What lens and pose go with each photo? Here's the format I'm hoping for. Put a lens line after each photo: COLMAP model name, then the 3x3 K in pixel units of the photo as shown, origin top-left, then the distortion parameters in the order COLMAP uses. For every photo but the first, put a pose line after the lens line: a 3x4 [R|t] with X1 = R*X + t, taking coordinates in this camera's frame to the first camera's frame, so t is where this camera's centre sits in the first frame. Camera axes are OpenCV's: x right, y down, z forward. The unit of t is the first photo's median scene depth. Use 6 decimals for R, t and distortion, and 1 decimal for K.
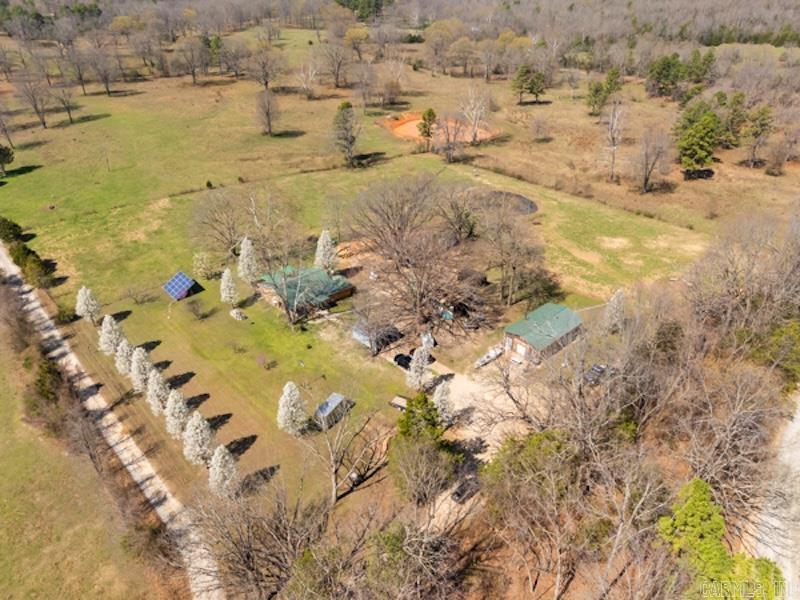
lens RADIAL K [[547.7, 0, 400.0], [0, 547.7, 300.0], [0, 0, 1]] dist [-0.001776, 0.000227]
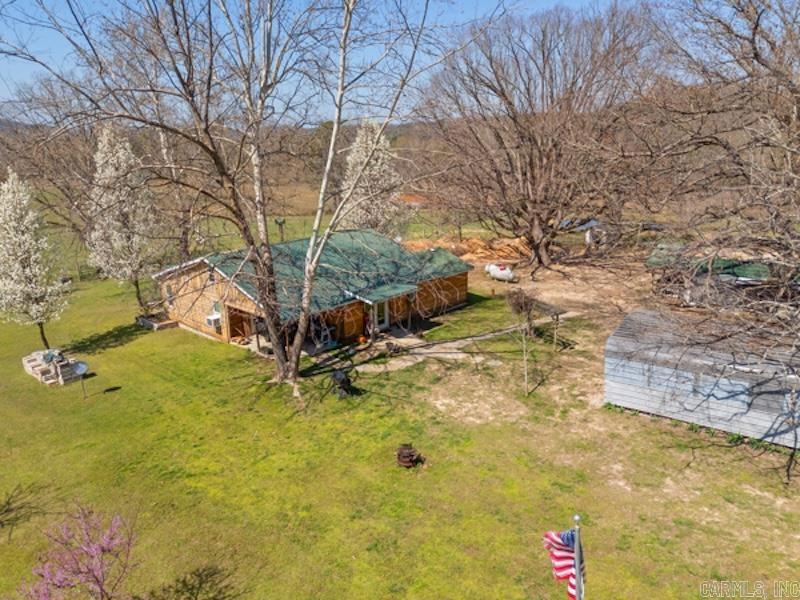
lens RADIAL K [[547.7, 0, 400.0], [0, 547.7, 300.0], [0, 0, 1]] dist [-0.001776, 0.000227]
pose [[0.993305, -0.056707, 0.100640, -0.169042], [0.084464, 0.950862, -0.297871, 0.082770], [-0.078804, 0.304377, 0.949286, 0.753312]]
